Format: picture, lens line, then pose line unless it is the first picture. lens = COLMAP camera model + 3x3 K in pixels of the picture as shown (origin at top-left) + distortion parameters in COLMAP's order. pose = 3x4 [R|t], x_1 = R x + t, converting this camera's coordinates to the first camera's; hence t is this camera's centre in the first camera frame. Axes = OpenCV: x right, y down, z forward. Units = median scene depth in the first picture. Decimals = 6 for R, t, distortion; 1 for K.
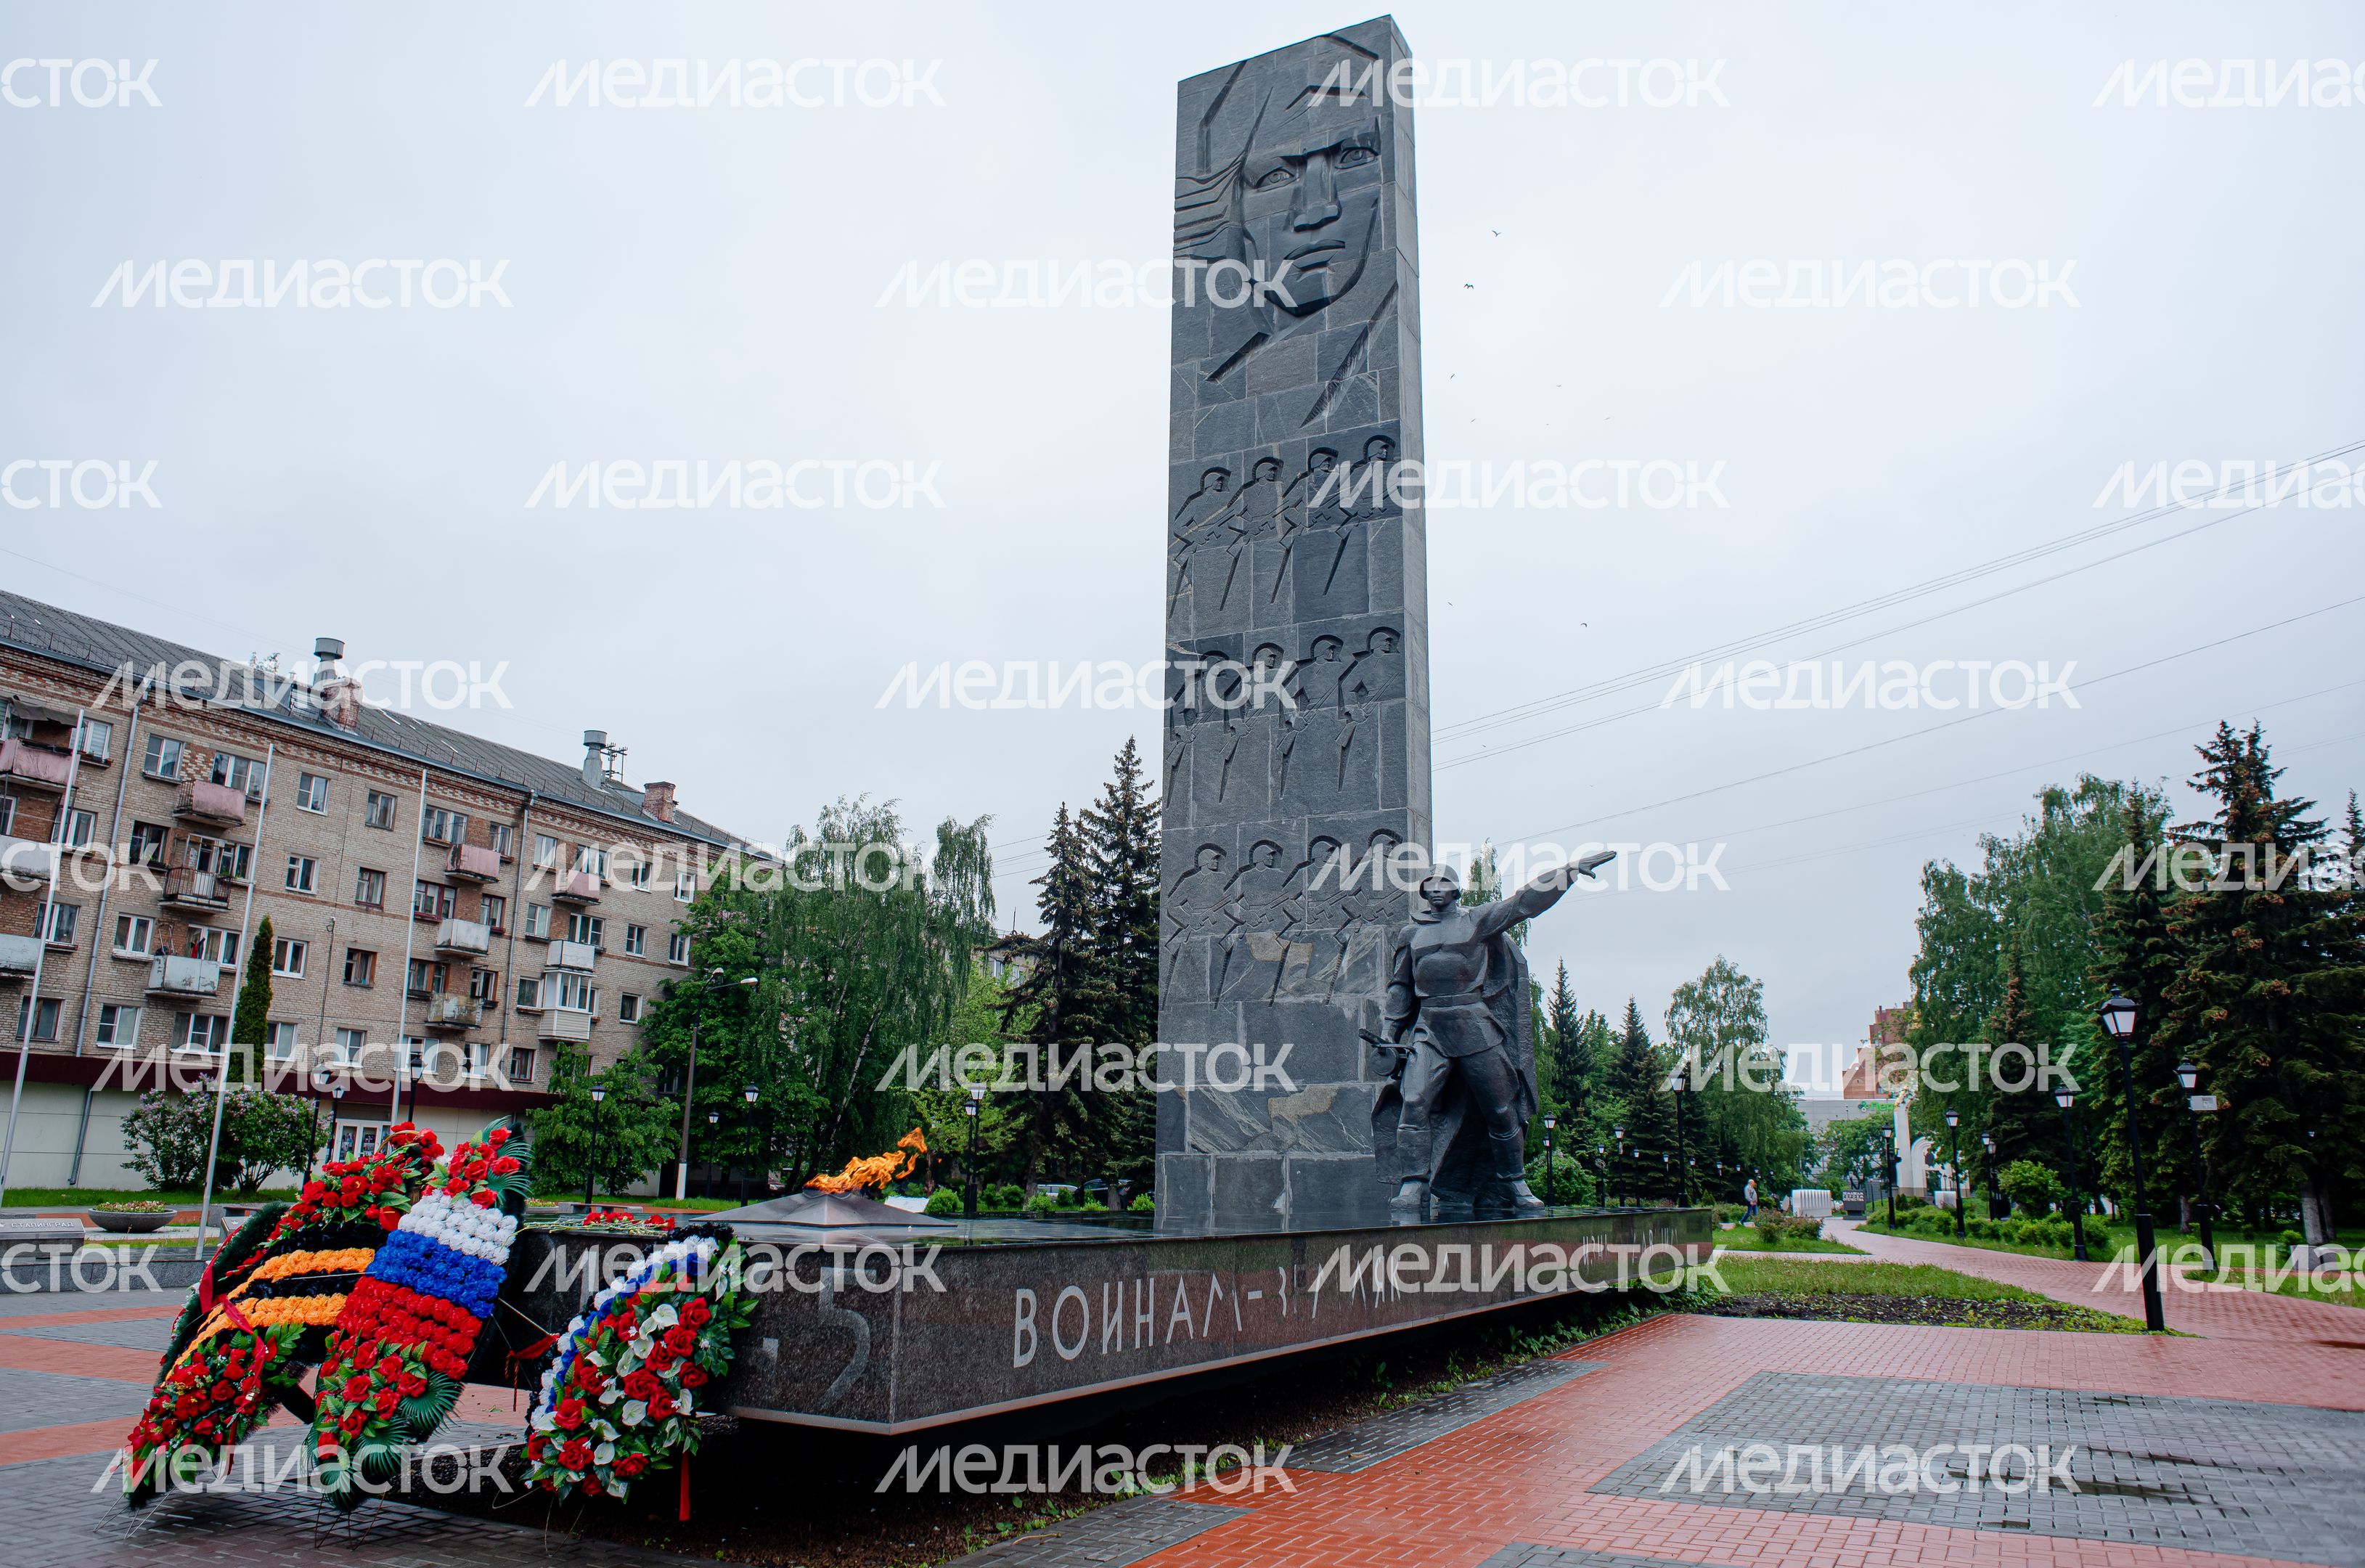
lens RADIAL K [[1652.1, 0, 1163.0], [0, 1652.1, 779.6], [0, 0, 1]] dist [-0.092209, 0.085998]
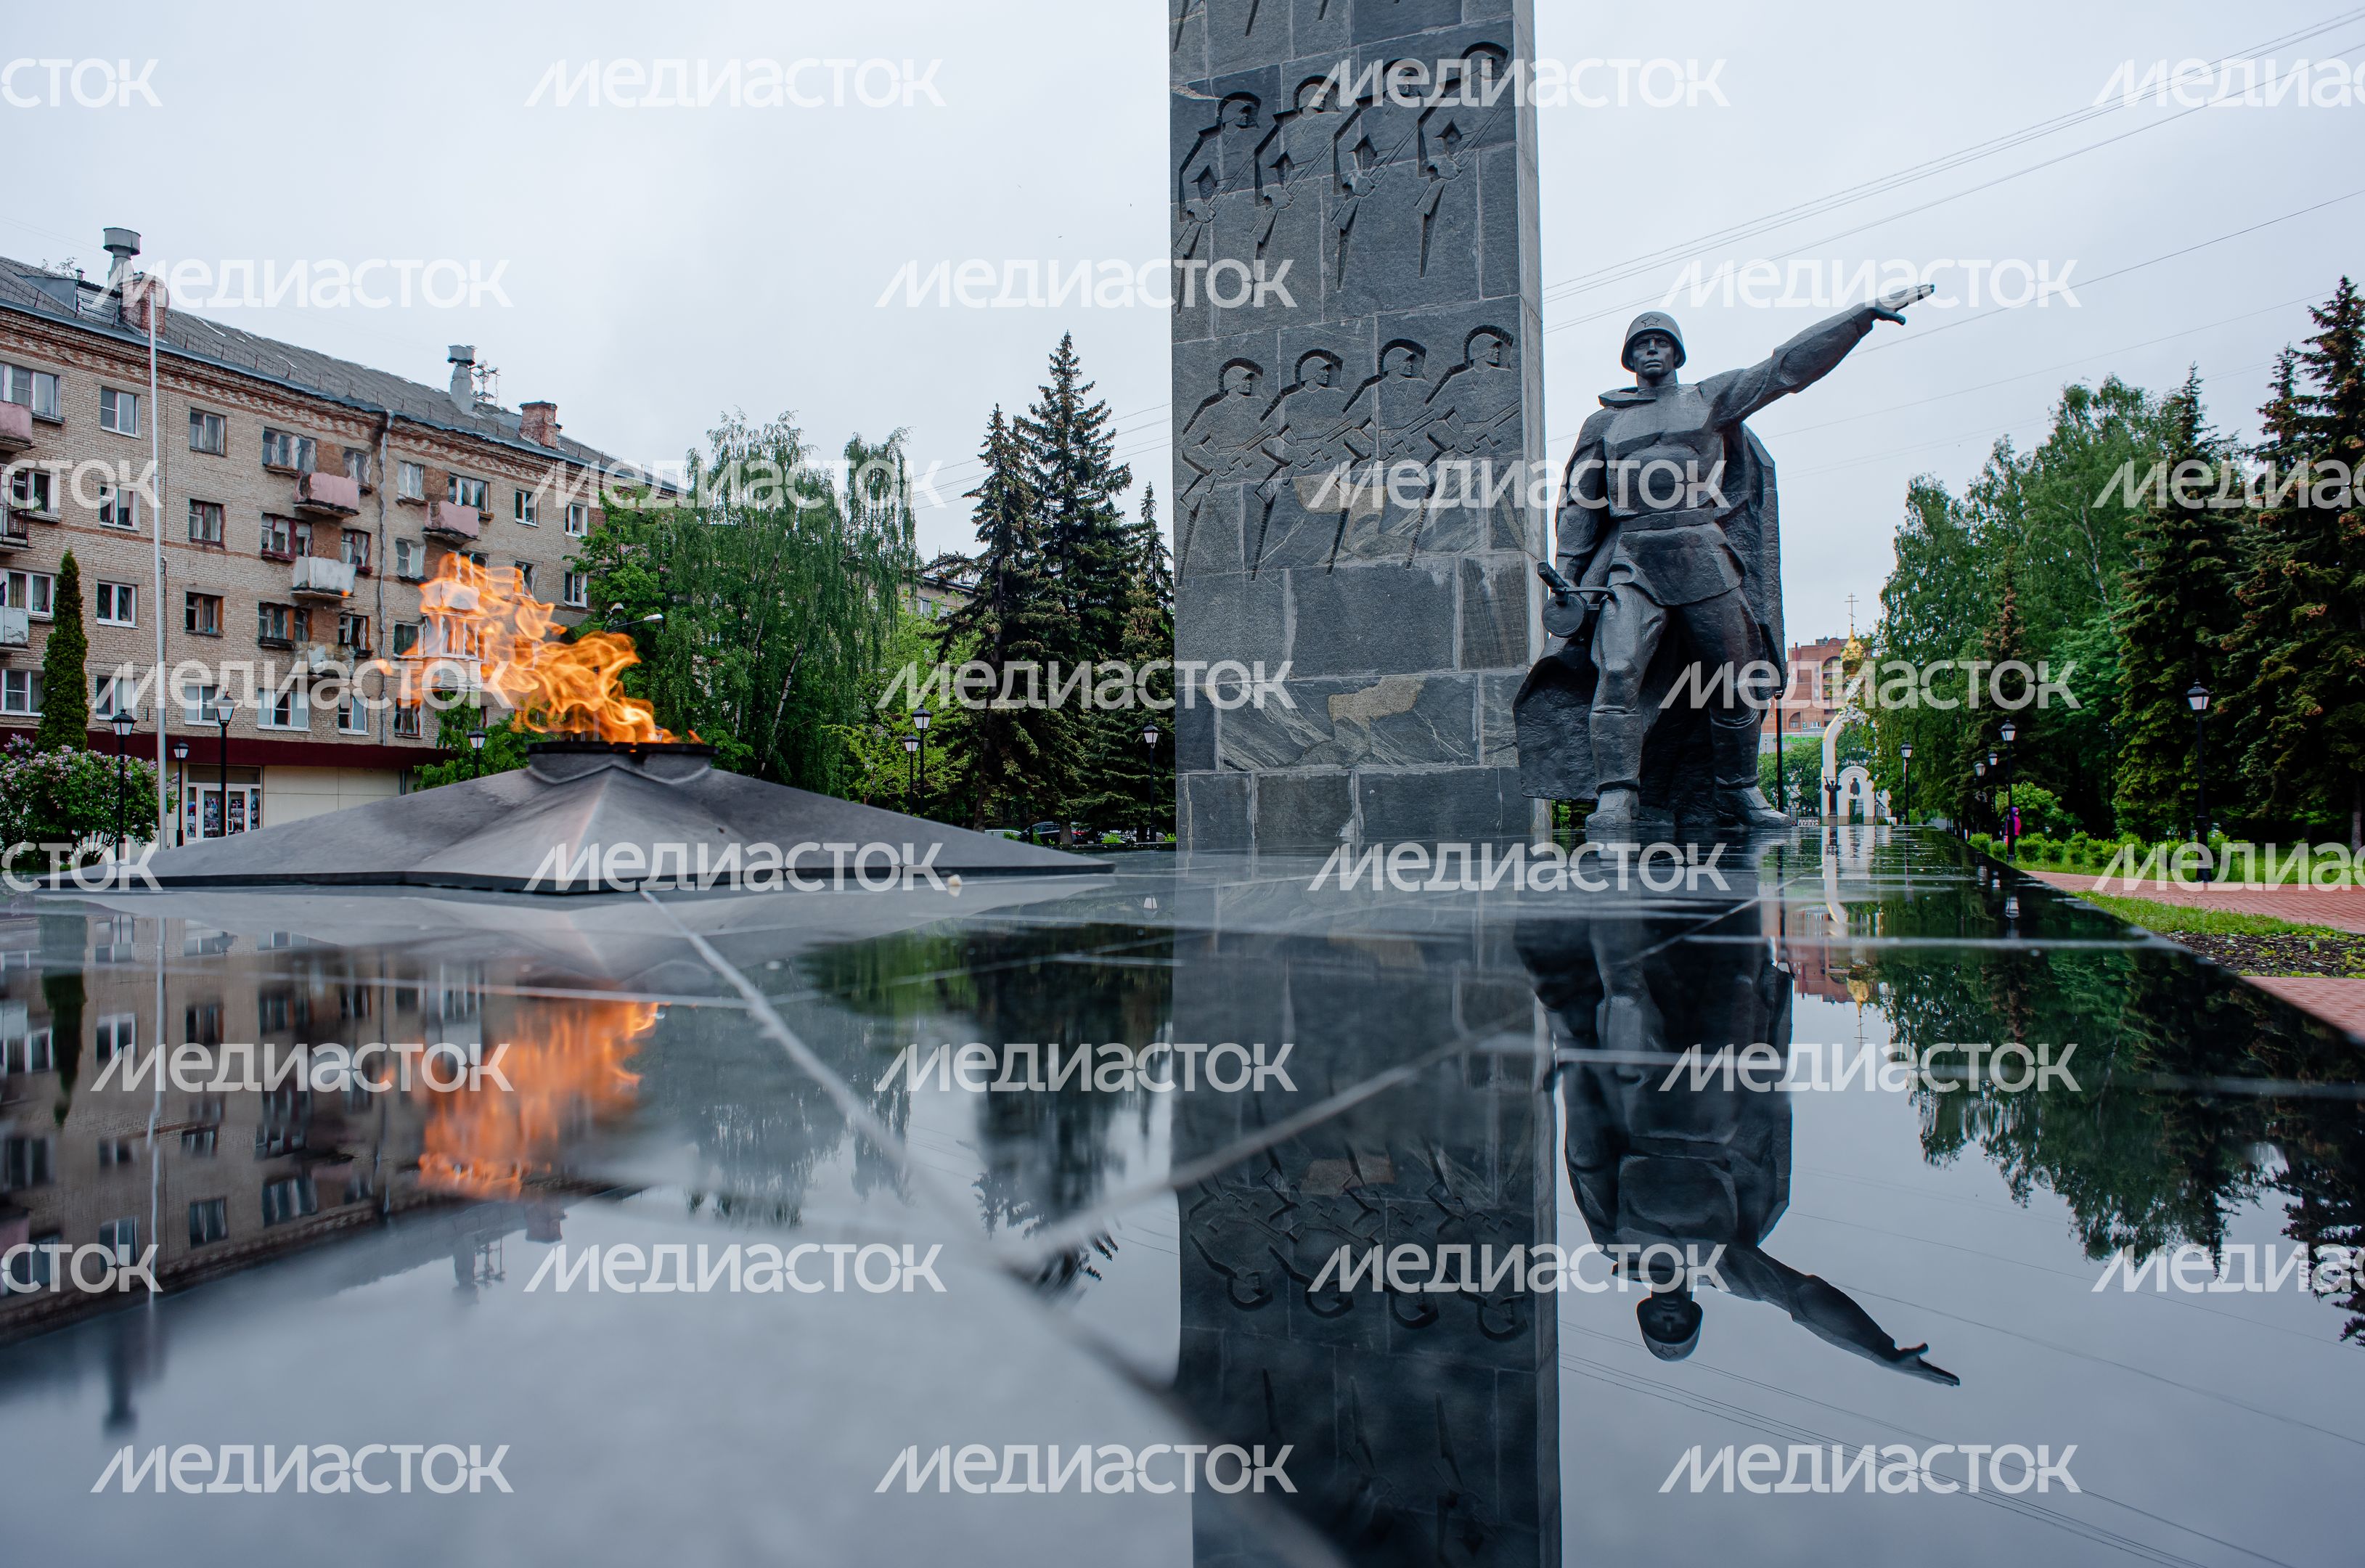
lens RADIAL K [[1645.4, 0, 1129.3], [0, 1645.4, 762.4], [0, 0, 1]] dist [-0.066606, 0.076891]
pose [[0.999314, -0.025636, 0.026740, -0.021708], [0.019795, 0.979698, 0.199500, 0.033015], [-0.031311, -0.198834, 0.979533, 0.120680]]
